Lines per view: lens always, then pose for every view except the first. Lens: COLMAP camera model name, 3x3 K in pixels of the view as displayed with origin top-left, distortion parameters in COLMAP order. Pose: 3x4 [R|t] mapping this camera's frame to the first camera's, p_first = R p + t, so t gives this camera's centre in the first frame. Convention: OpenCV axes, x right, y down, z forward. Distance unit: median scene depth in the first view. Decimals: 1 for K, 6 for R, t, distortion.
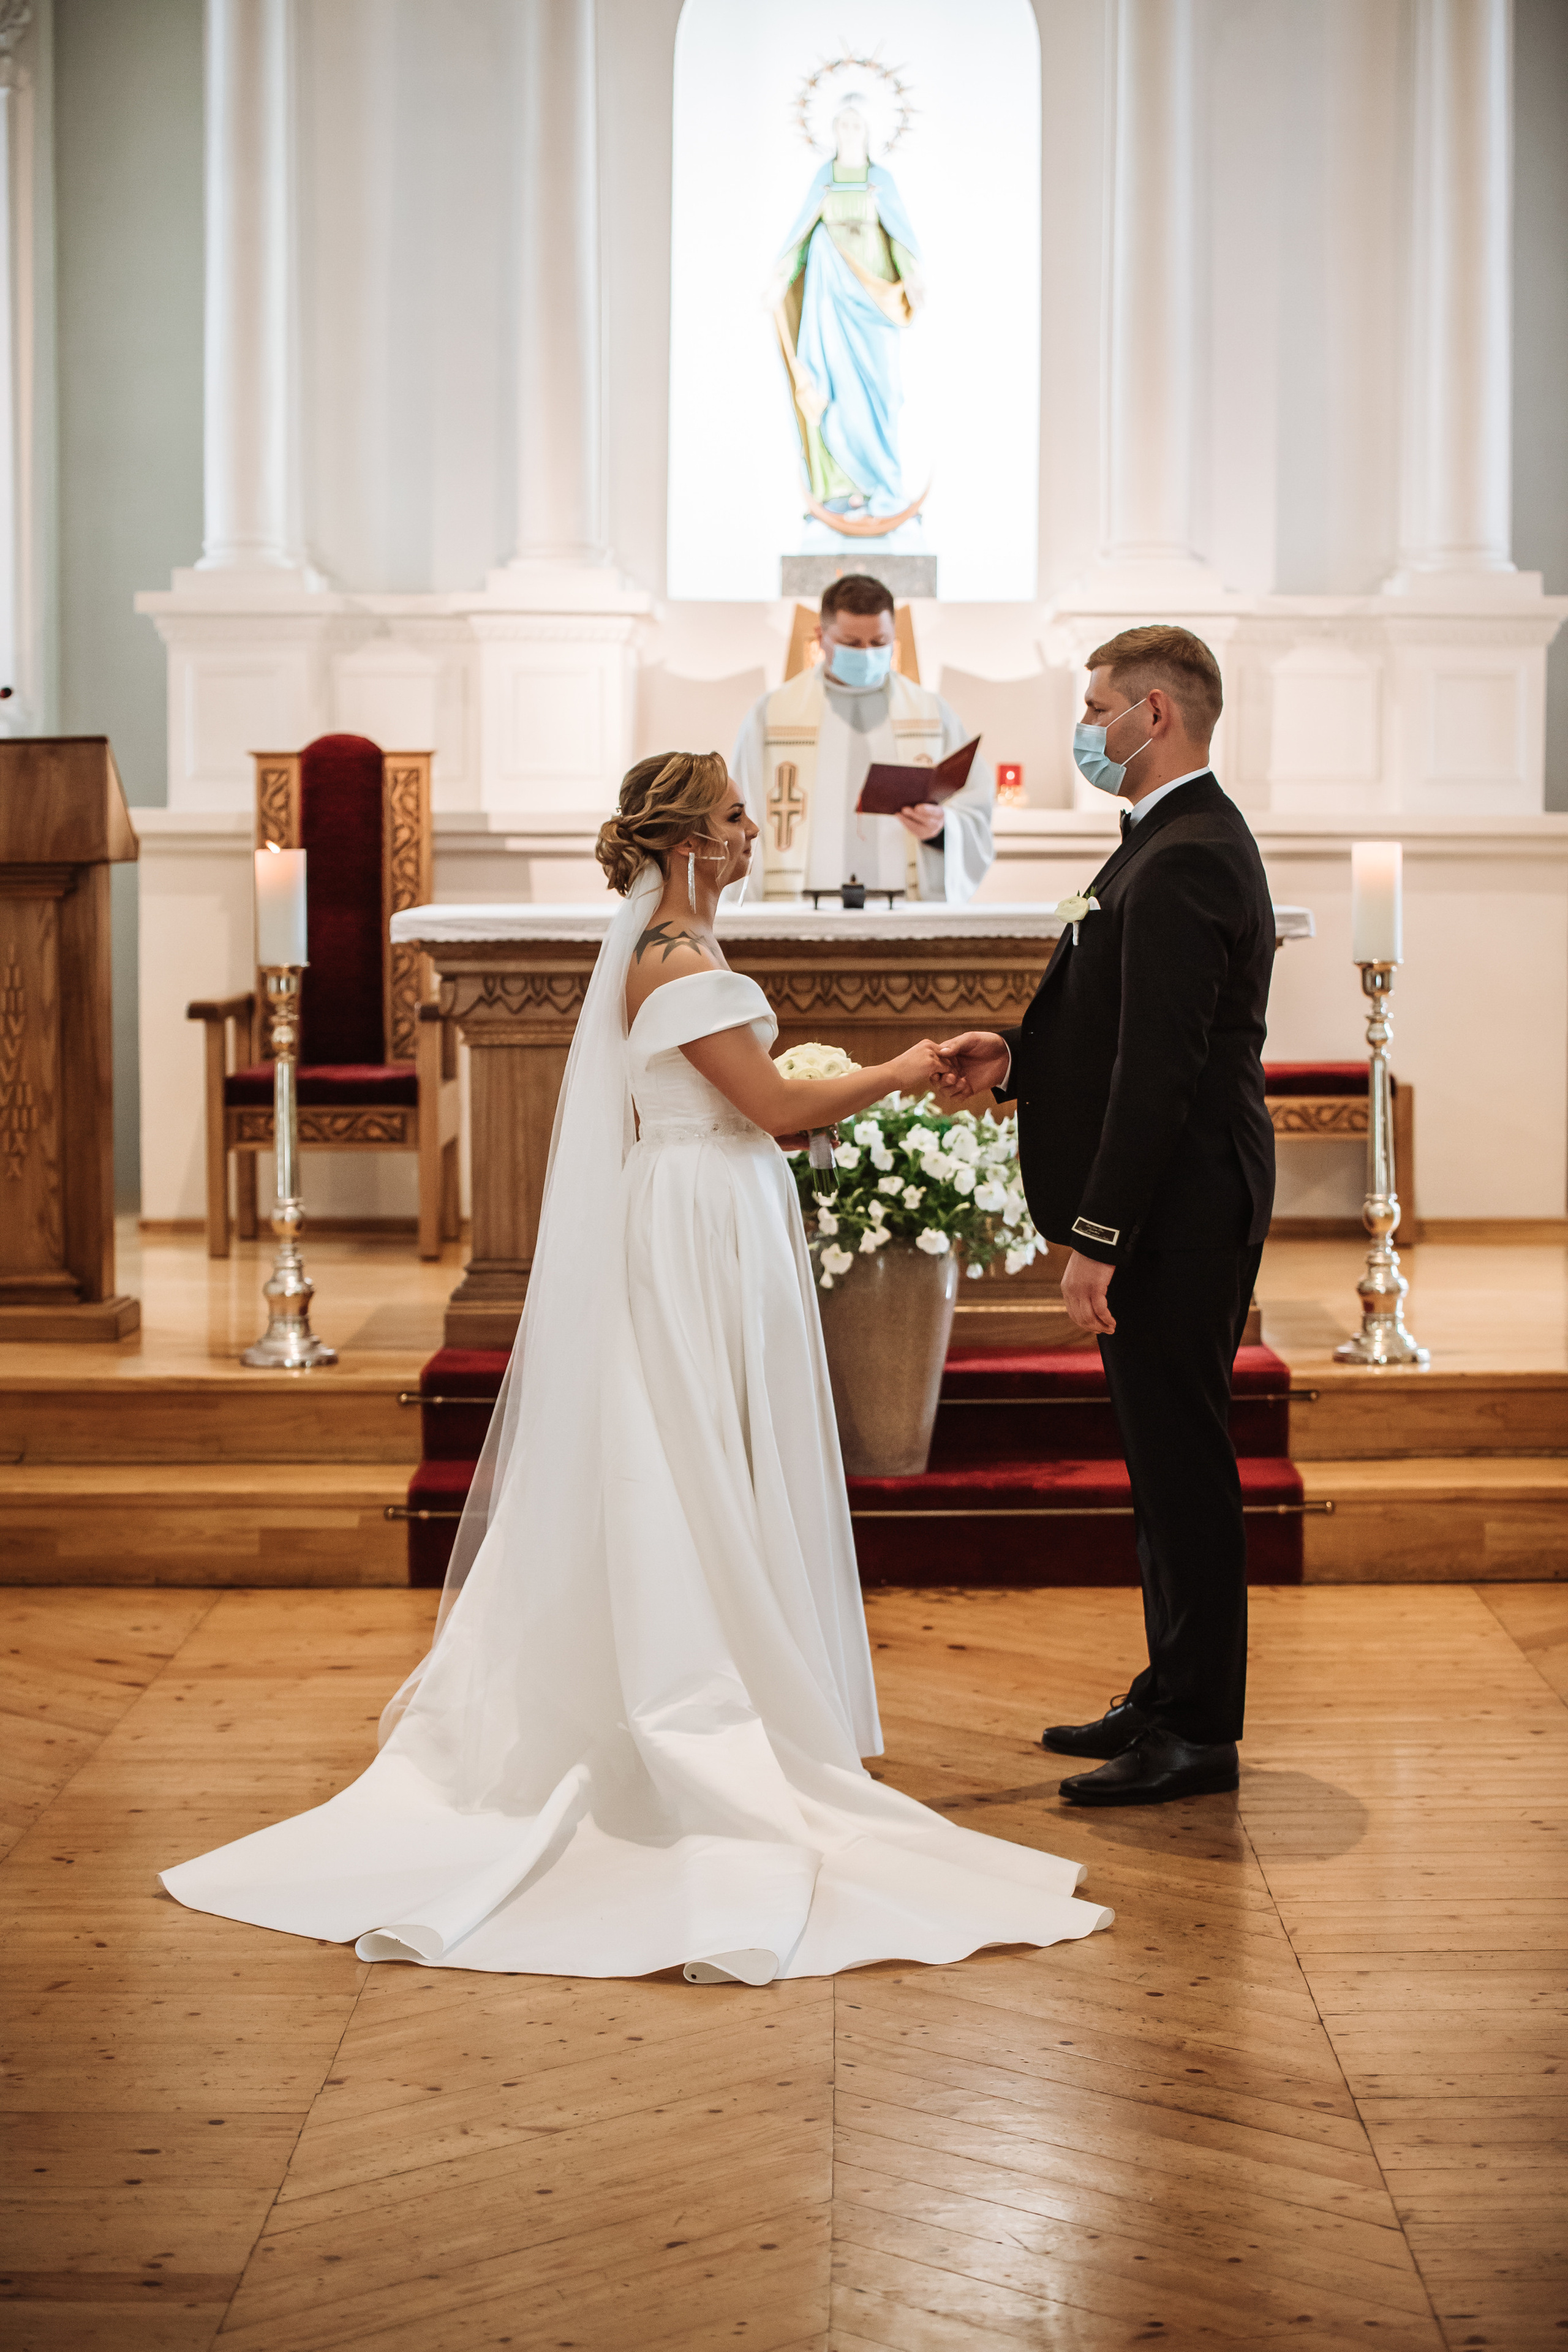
lens RADIAL K [[4551.0, 0, 777.1], [0, 4551.0, 1171.6], [0, 0, 1]] dist [-0.129053, 0.000000]
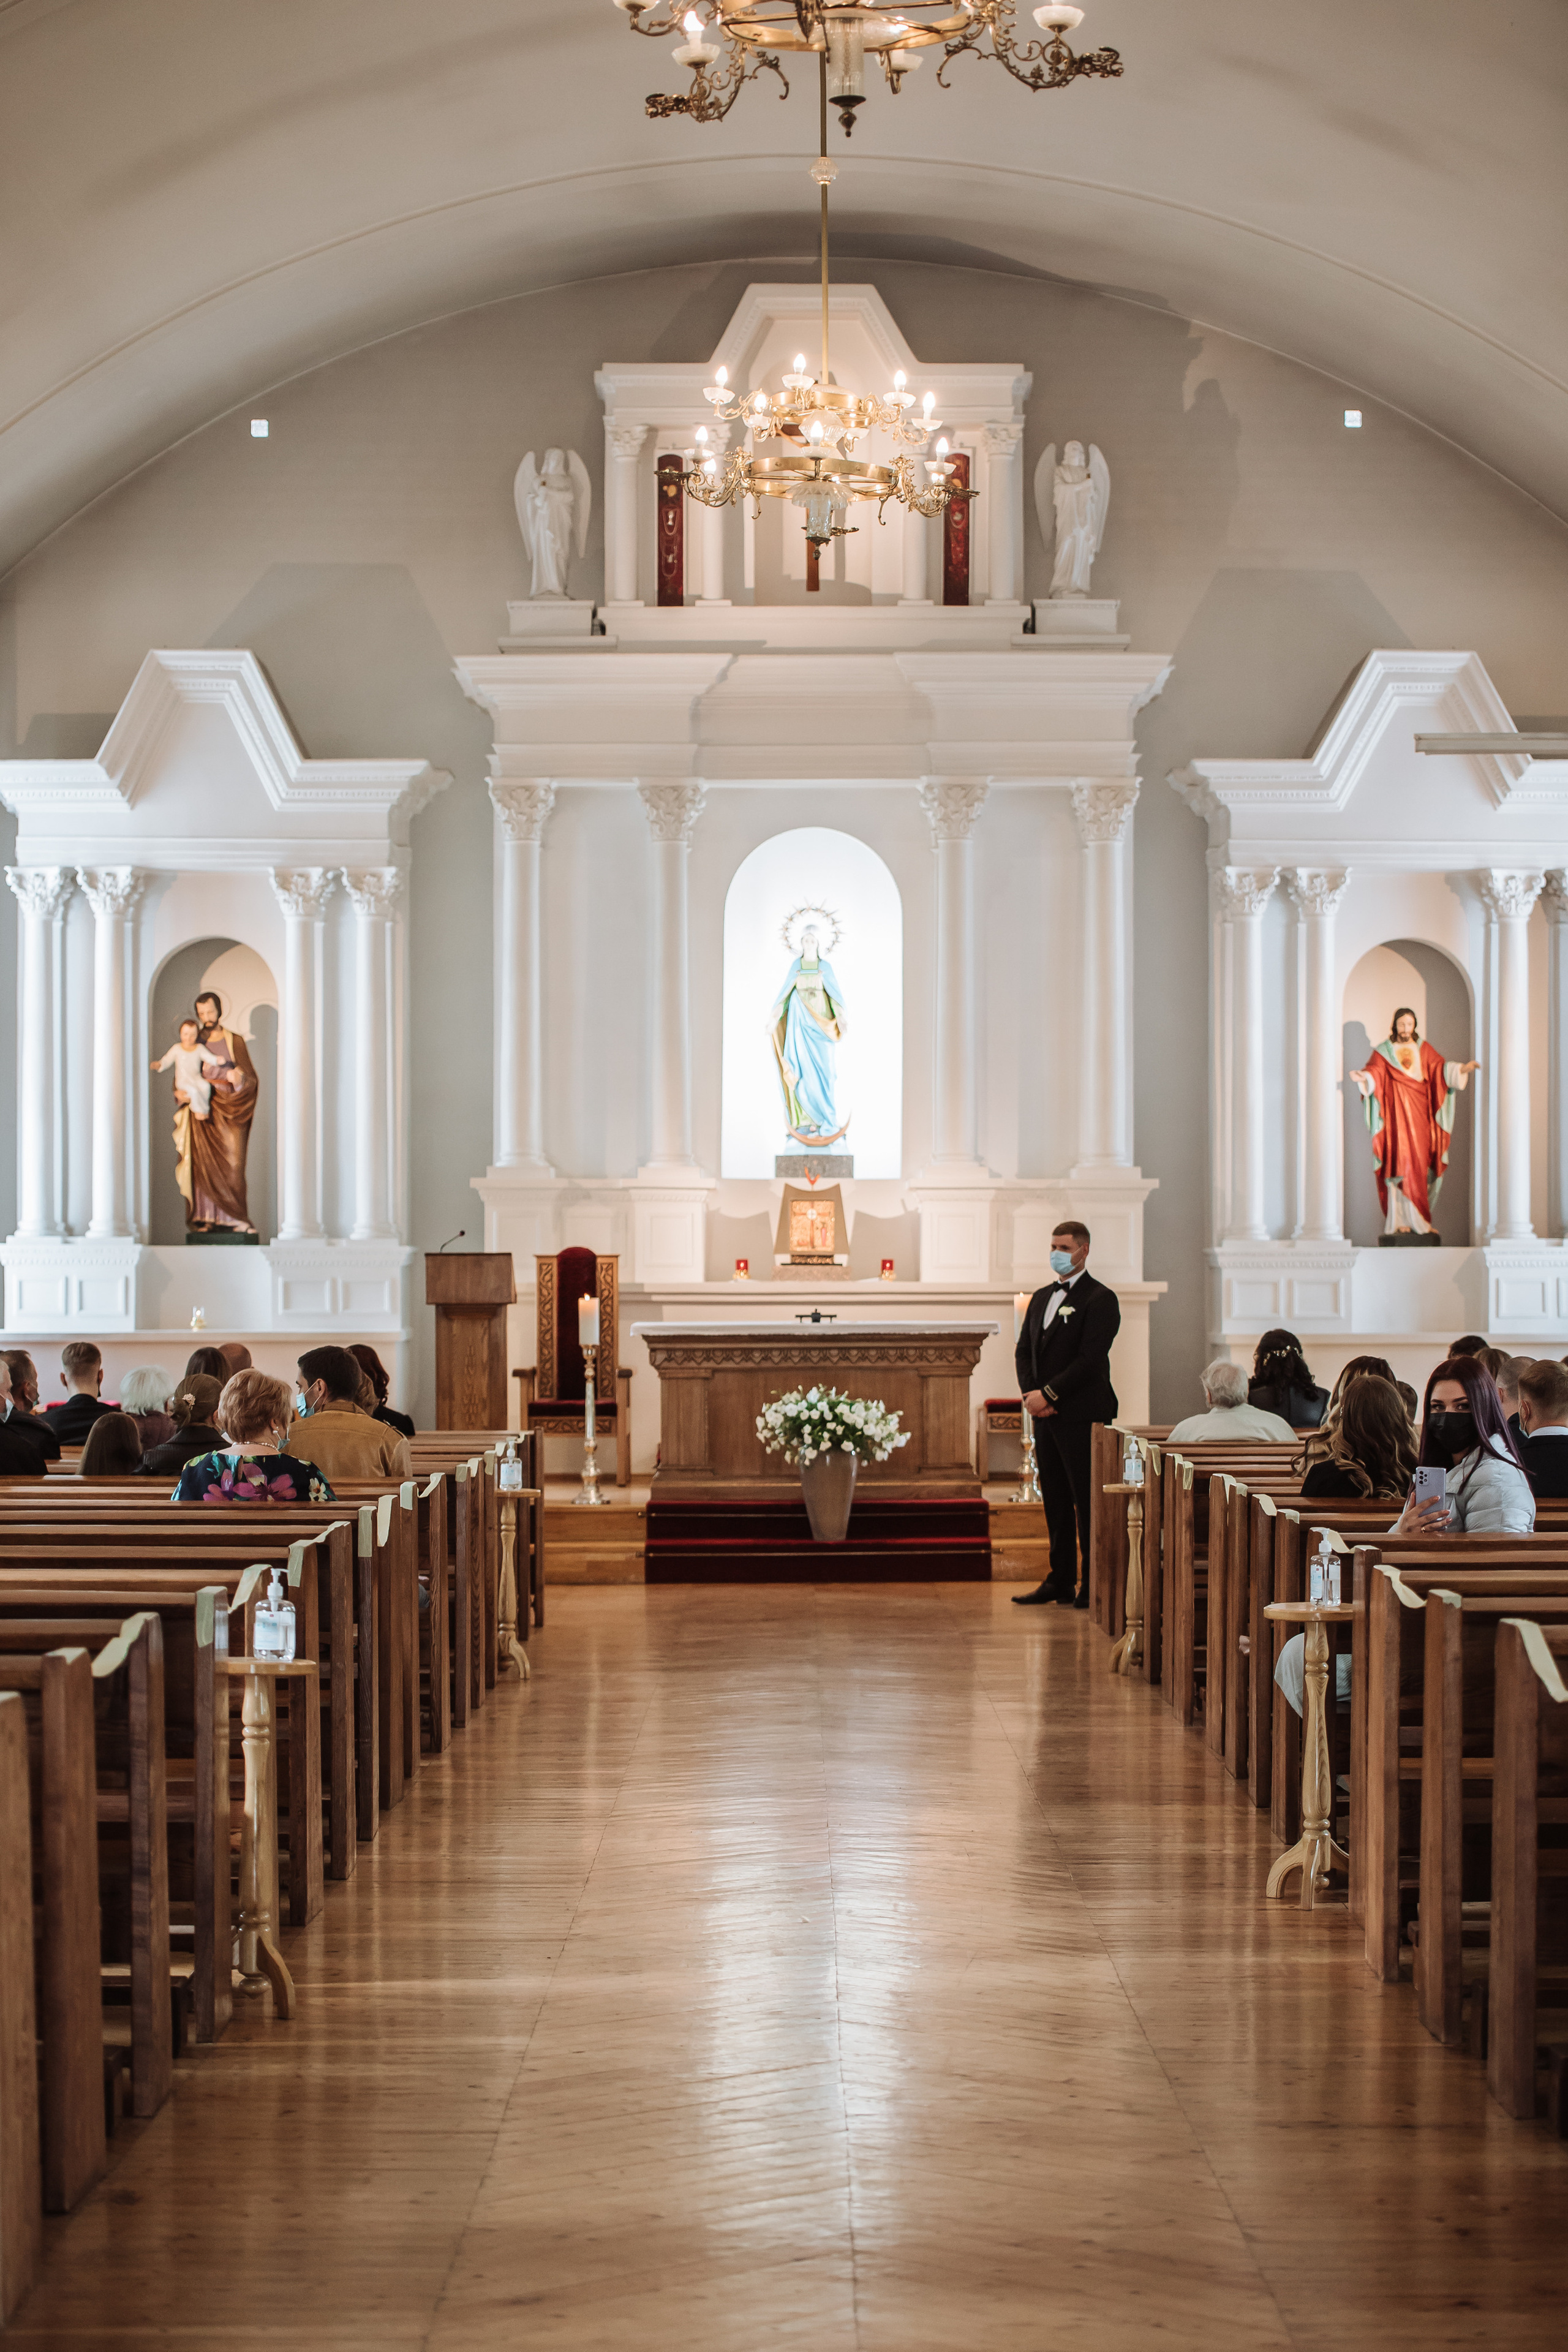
lens RADIAL K [[4551.0, 0, 783.2], [0, 4551.0, 1175.1], [0, 0, 1]] dist [-0.129053, 0.000000]
pose [[0.999889, -0.000564, 0.014882, -0.040136], [0.002074, 0.994824, -0.101594, 0.120908], [-0.014747, 0.101613, 0.994715, -1.560041]]
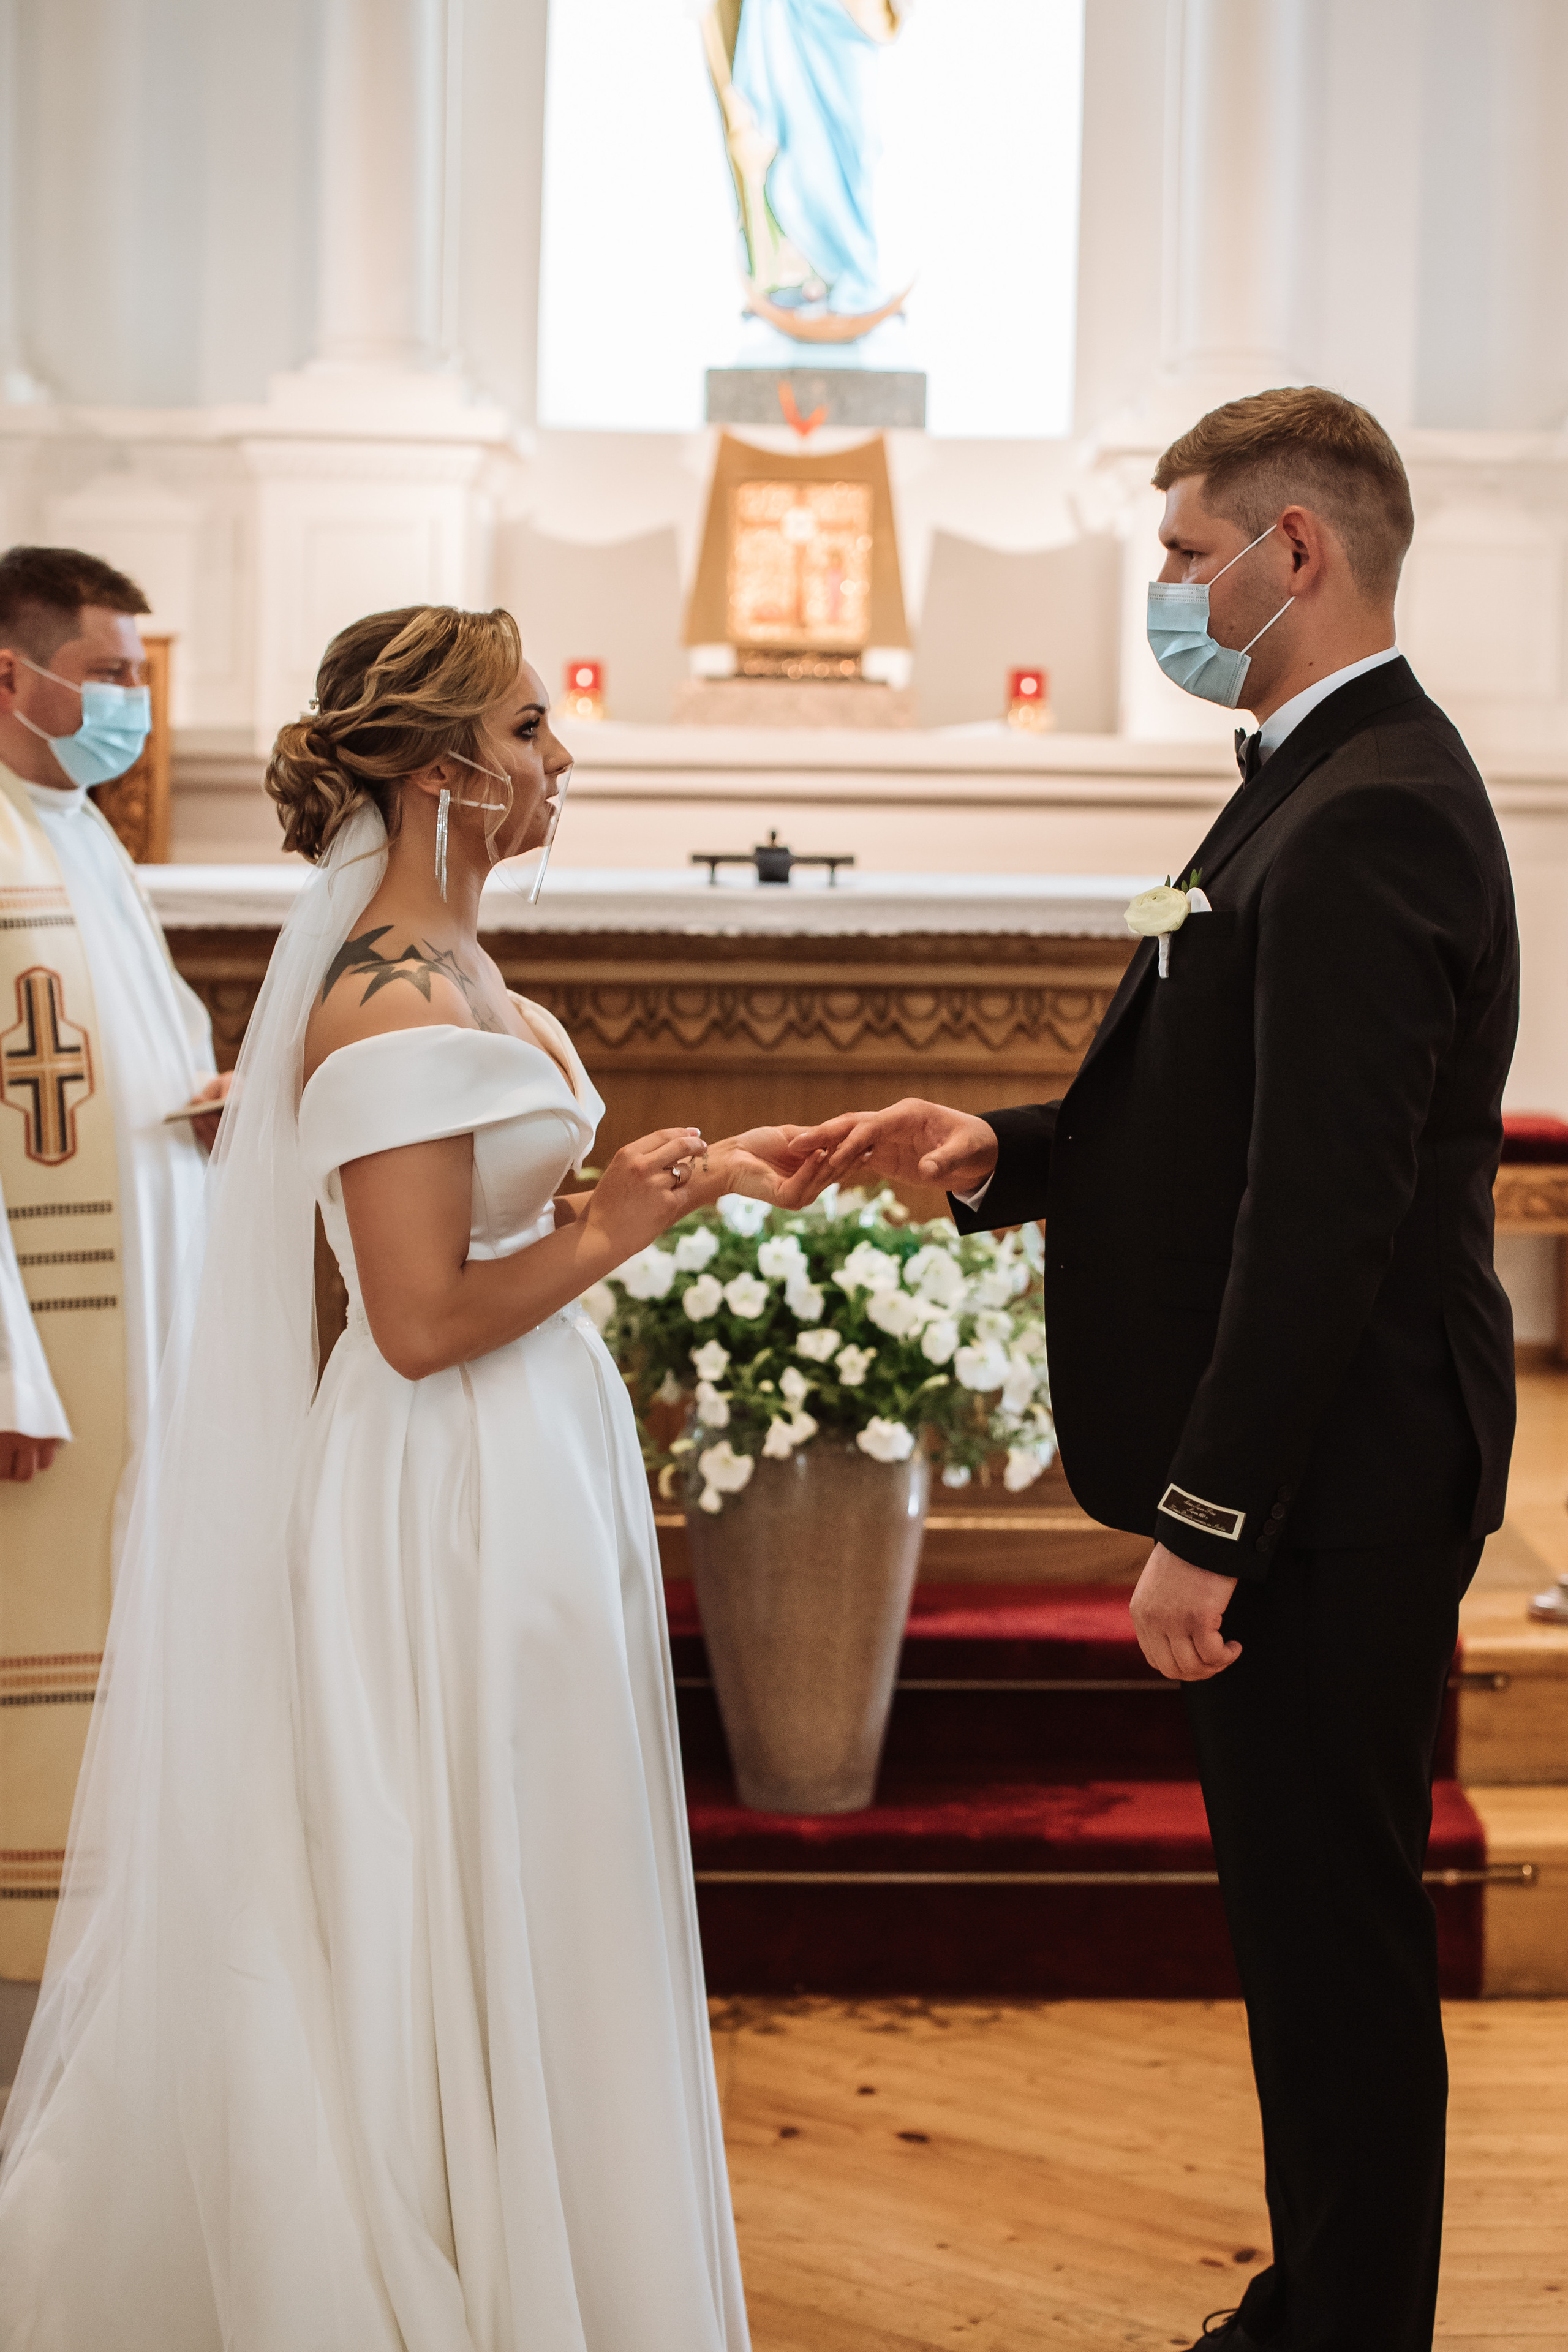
lens RADIAL K [[5289.5, 0, 791.7], [0, 5289.5, 1179.9], [0, 0, 1]] dist [-0.018025, 0.000000]
pose [[0.999839, 0.016035, 0.008048, 0.014890], [-0.016055, 0.999868, 0.002472, -0.019814], [-0.008007, -0.002601, 0.999965, 0.285693]]
